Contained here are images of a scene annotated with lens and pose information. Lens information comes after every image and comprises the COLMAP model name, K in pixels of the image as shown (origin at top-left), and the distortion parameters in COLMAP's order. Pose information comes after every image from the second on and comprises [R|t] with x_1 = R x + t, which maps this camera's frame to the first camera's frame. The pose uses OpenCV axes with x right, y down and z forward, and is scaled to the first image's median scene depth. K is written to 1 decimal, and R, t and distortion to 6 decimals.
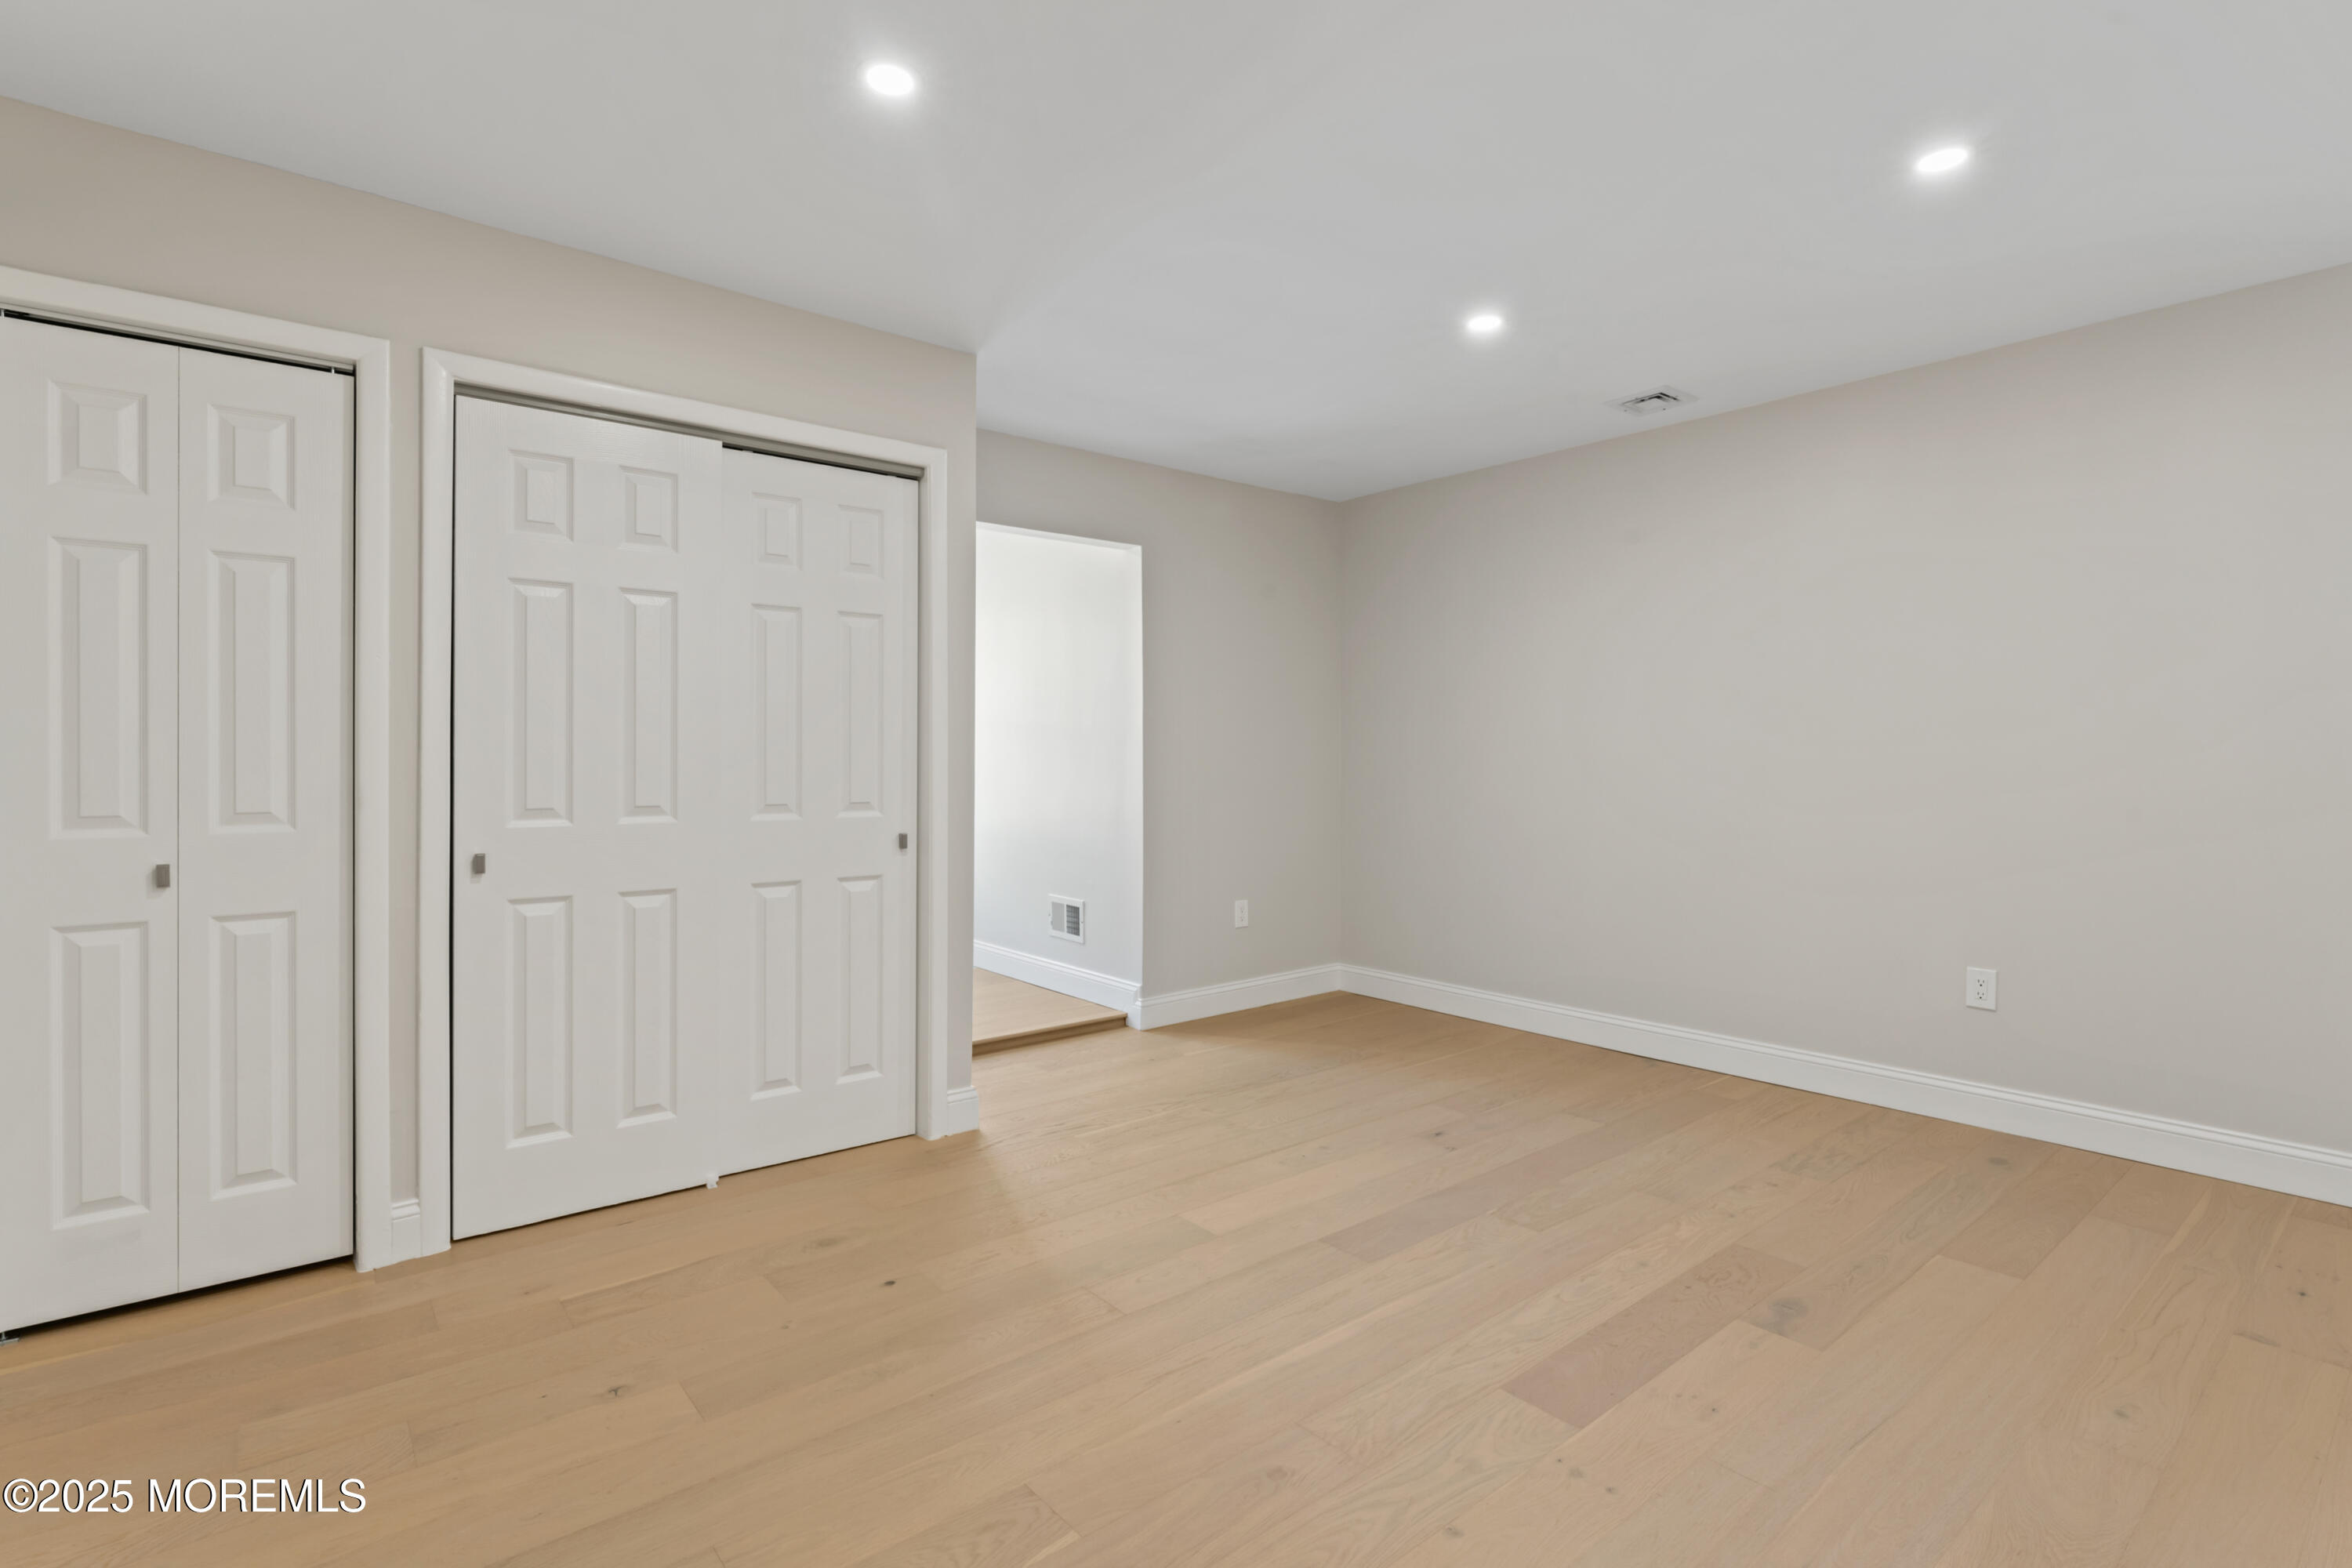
lens RADIAL K [[1104.5, 0, 1176.8], [0, 1104.5, 771.7], [0, 0, 1]] dist [-0.002597, -0.000657]
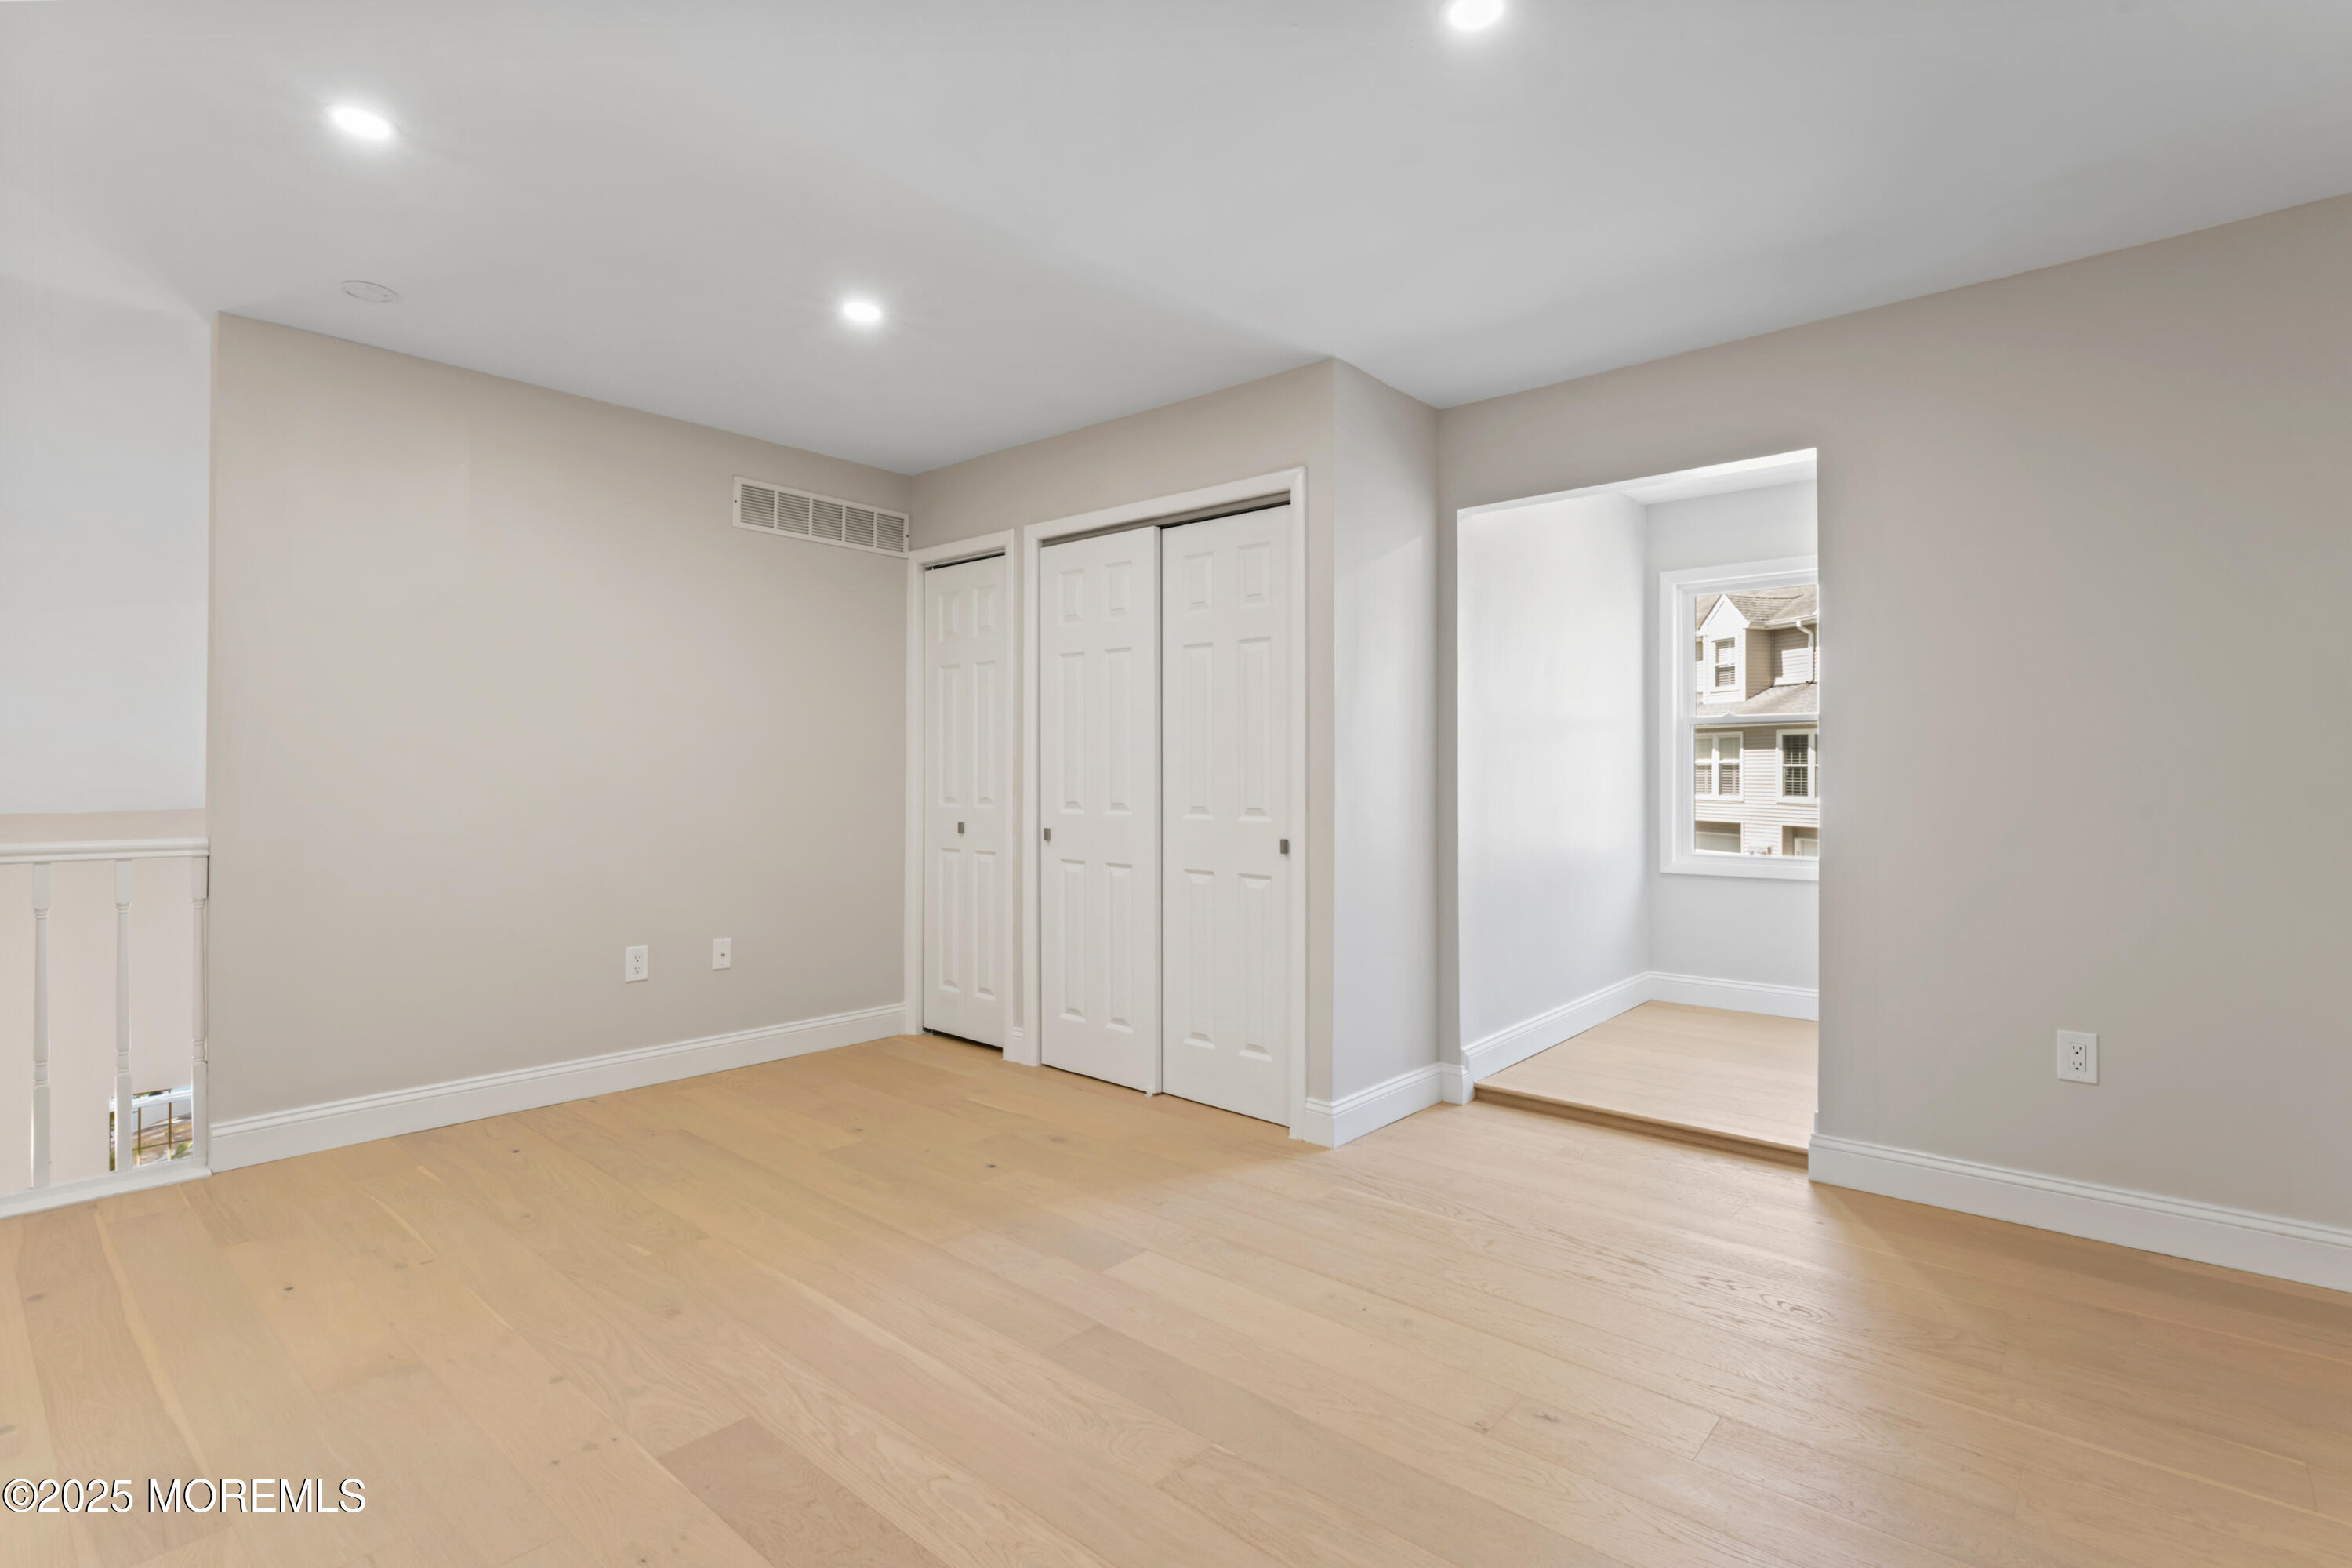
lens RADIAL K [[1104.5, 0, 1168.5], [0, 1104.5, 776.0], [0, 0, 1]] dist [-0.002597, -0.000657]
pose [[0.165184, 0.004275, -0.986253, 1.052346], [-0.010624, 0.999940, 0.002555, -0.008830], [0.986205, 0.010056, 0.165220, 0.964057]]
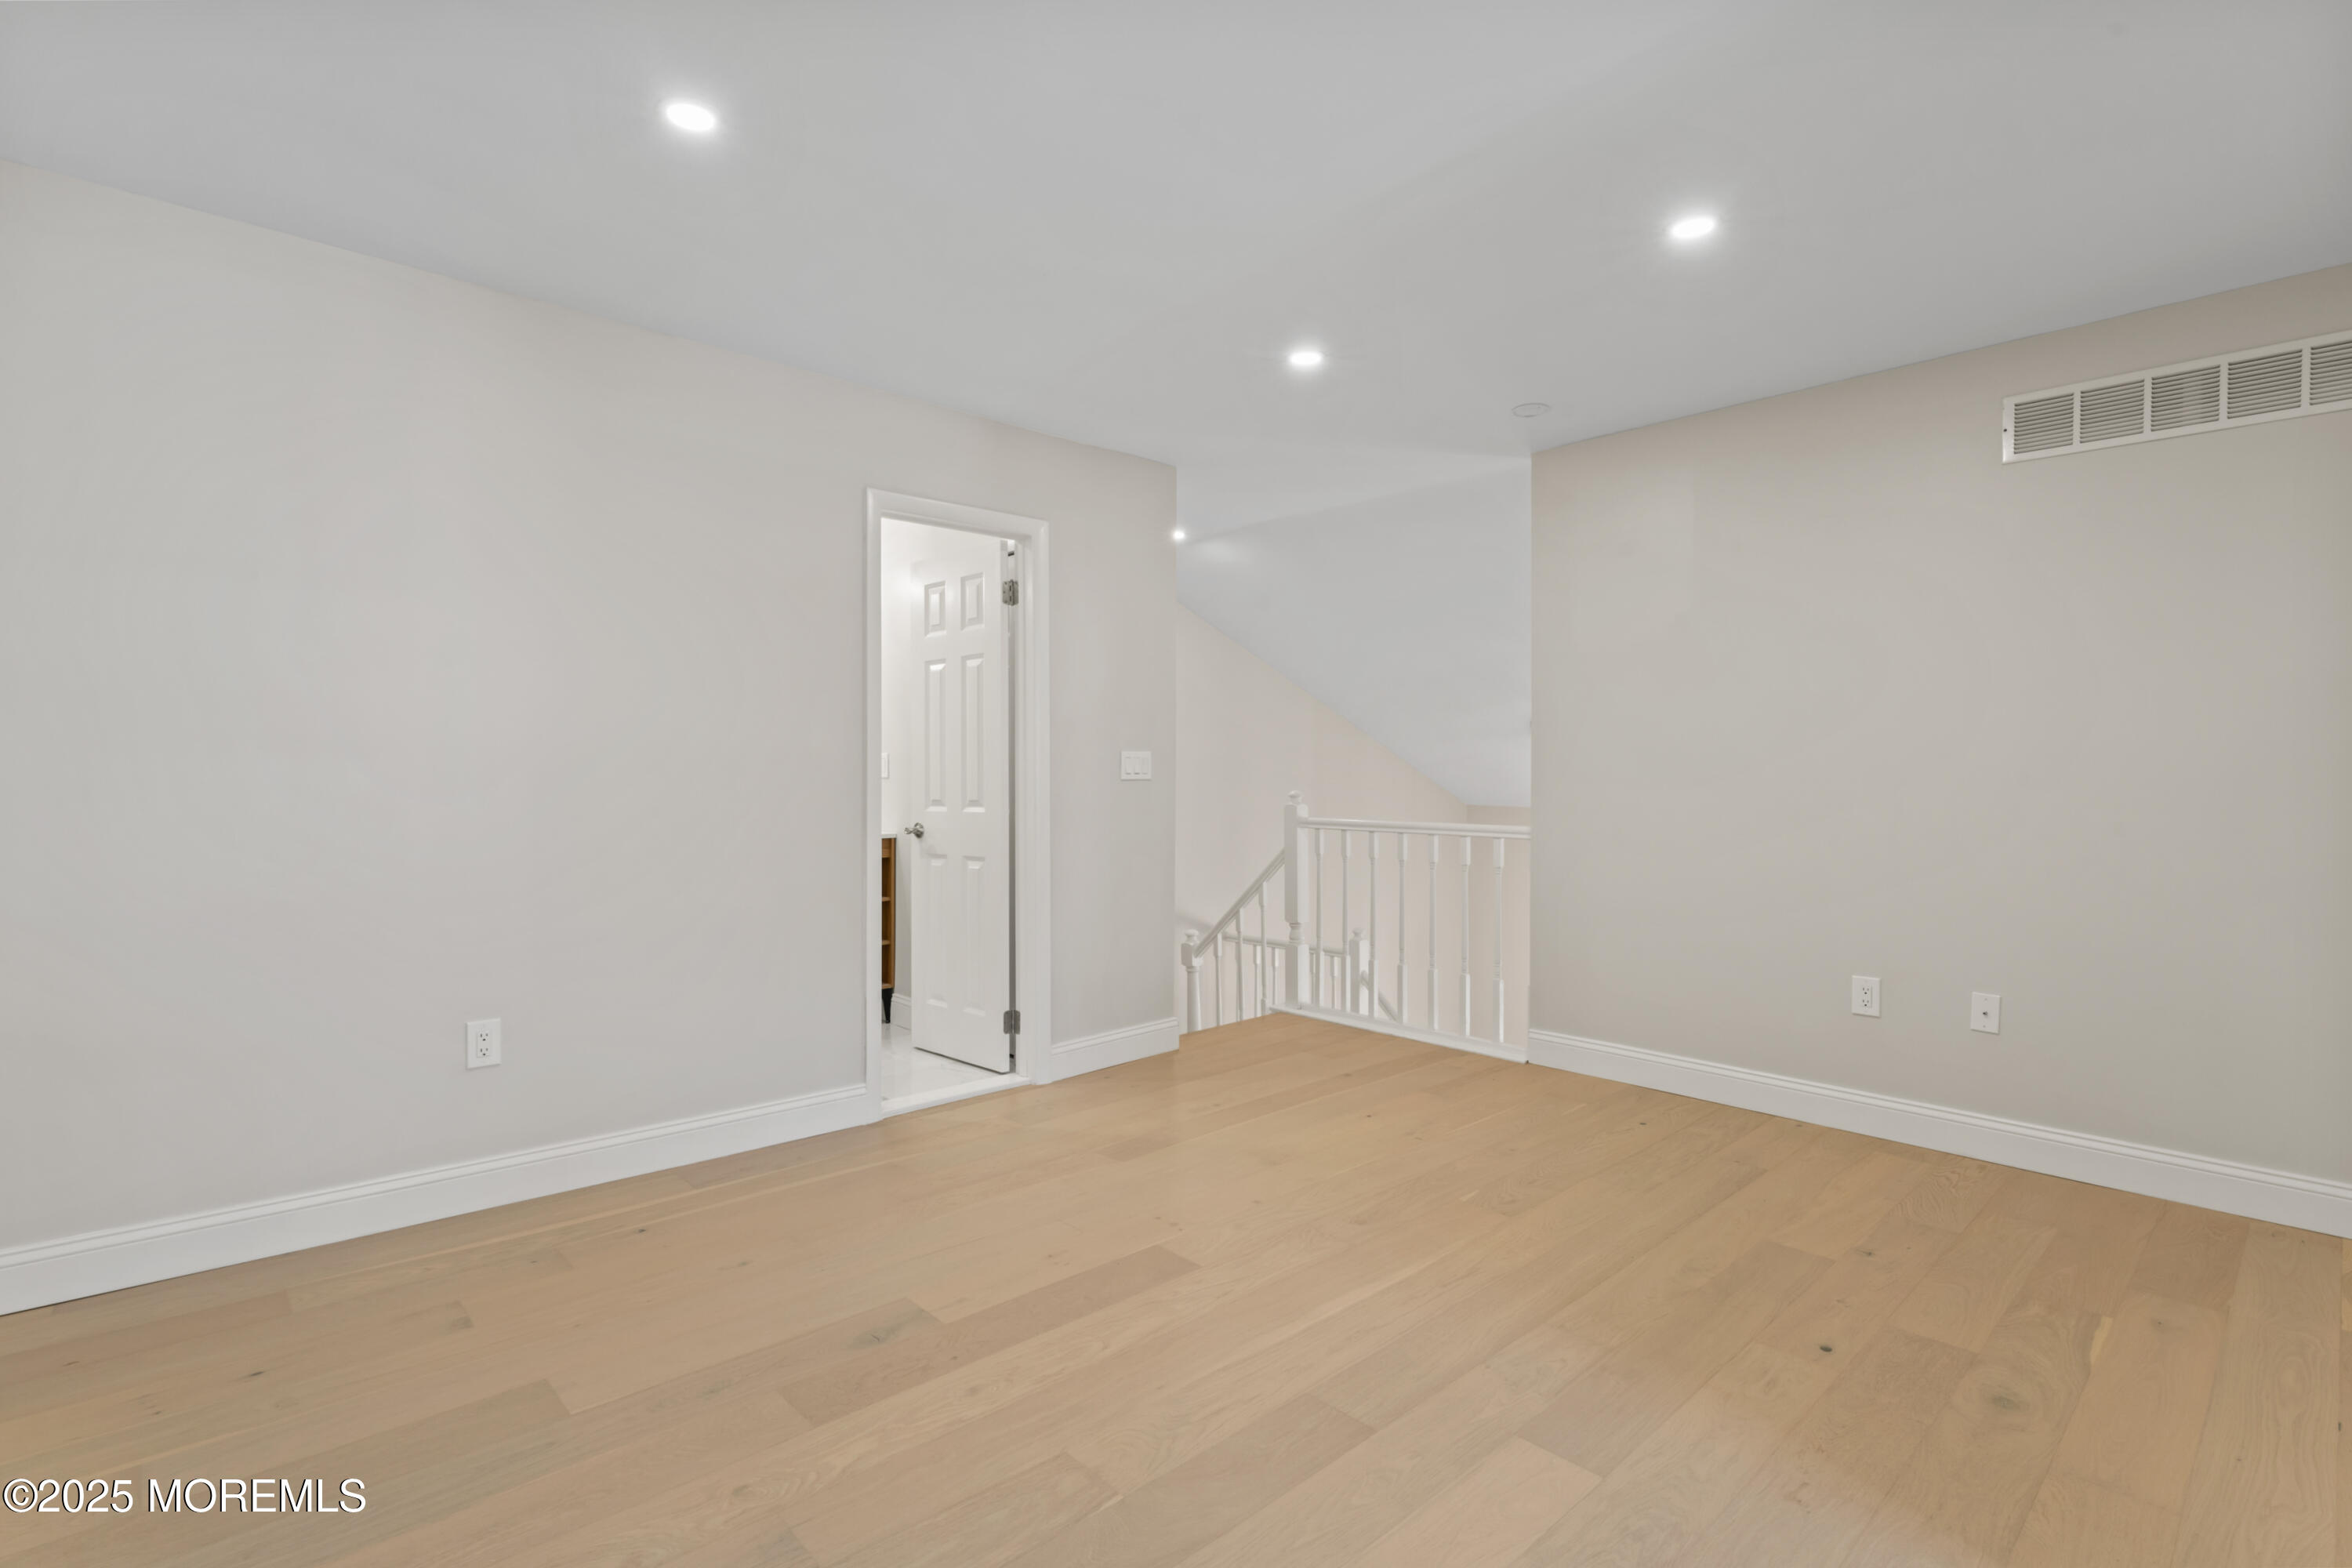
lens RADIAL K [[1104.5, 0, 1193.7], [0, 1104.5, 785.4], [0, 0, 1]] dist [-0.002597, -0.000657]
pose [[-0.996595, -0.005273, -0.082287, 0.330205], [-0.006420, 0.999886, 0.013678, -0.010174], [0.082205, 0.014160, -0.996515, 1.816776]]
